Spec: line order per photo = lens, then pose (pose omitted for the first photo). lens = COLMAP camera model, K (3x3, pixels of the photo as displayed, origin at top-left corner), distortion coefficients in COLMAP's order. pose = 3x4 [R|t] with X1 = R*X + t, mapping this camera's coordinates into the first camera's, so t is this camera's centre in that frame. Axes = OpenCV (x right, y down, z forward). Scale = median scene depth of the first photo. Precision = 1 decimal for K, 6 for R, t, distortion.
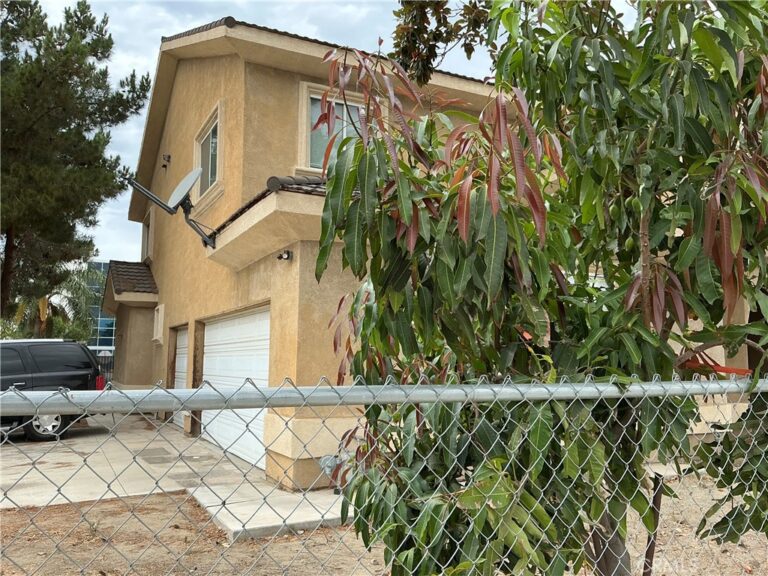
lens RADIAL K [[639.6, 0, 382.9], [0, 639.6, 289.1], [0, 0, 1]] dist [0.151011, -0.324762]
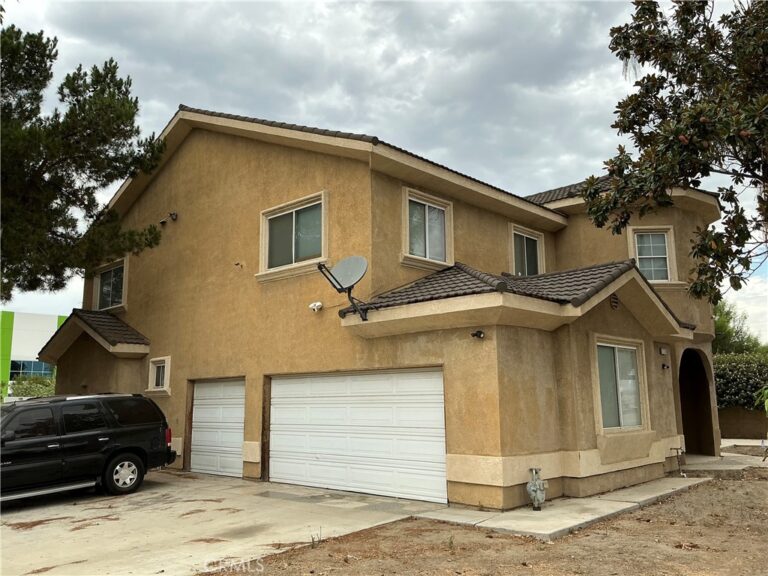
lens RADIAL K [[639.6, 0, 382.9], [0, 639.6, 289.1], [0, 0, 1]] dist [0.151011, -0.324762]
pose [[0.940987, 0.042667, 0.335743, -0.583212], [-0.022711, 0.997746, -0.063143, -0.041849], [-0.337680, 0.051791, 0.939835, -0.152684]]
